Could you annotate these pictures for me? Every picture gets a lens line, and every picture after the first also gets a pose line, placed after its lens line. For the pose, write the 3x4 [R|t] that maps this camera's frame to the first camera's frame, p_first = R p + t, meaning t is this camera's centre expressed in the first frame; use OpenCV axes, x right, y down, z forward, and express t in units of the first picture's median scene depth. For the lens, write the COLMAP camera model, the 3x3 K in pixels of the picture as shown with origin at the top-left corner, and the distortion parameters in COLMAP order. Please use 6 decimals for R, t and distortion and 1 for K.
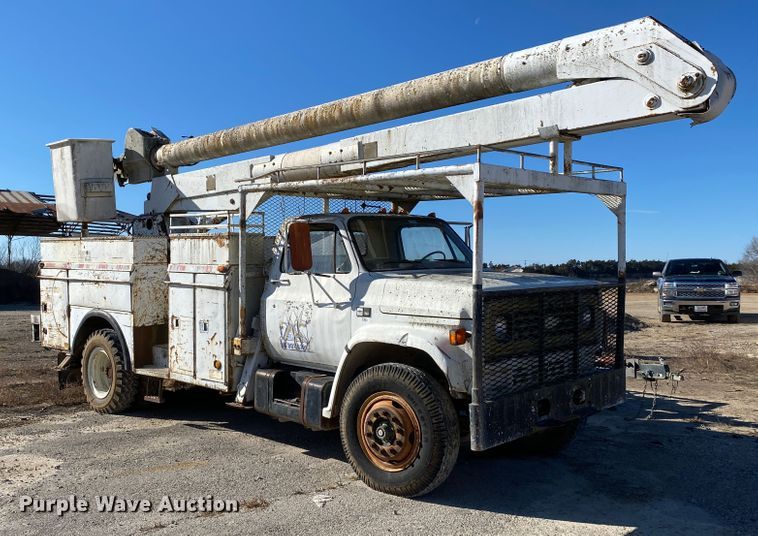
lens RADIAL K [[726.4, 0, 379.0], [0, 726.4, 268.0], [0, 0, 1]] dist [0.039036, -0.005071]
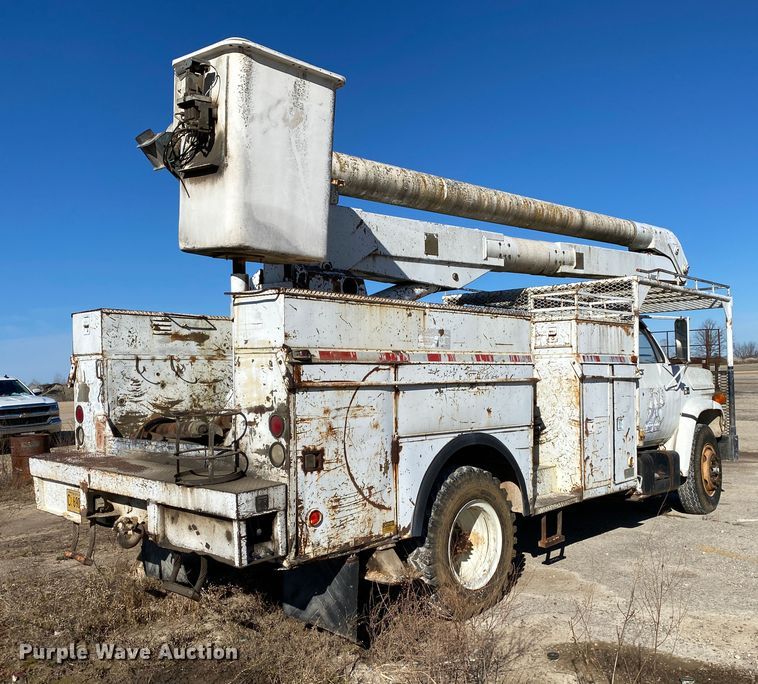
lens RADIAL K [[741.1, 0, 378.9], [0, 741.1, 352.5], [0, 0, 1]] dist [0.116395, 0.002426]
pose [[0.004056, 0.031971, 0.999481, -0.976707], [0.035759, 0.998845, -0.032096, 0.010031], [-0.999352, 0.035870, 0.002908, 1.079641]]
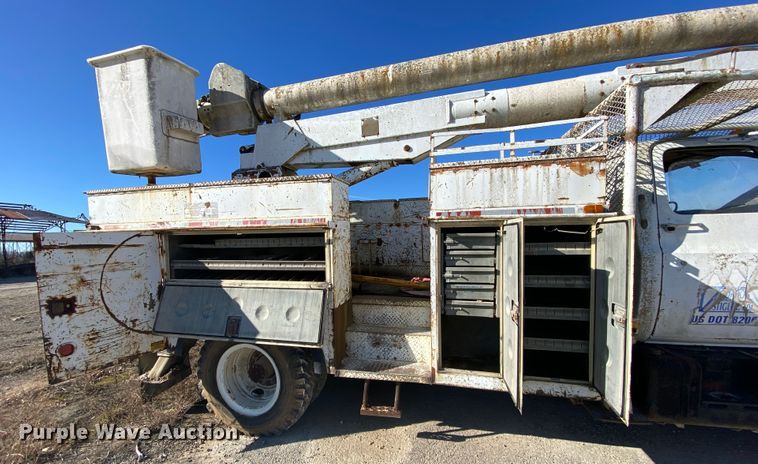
lens RADIAL K [[305.9, 0, 379.7], [0, 305.9, 247.6], [0, 0, 1]] dist [0.017637, -0.020317]
pose [[0.876323, -0.035081, 0.480445, -0.408759], [0.030735, 0.999384, 0.016913, 0.018997], [-0.480743, -0.000055, 0.876862, 0.696890]]
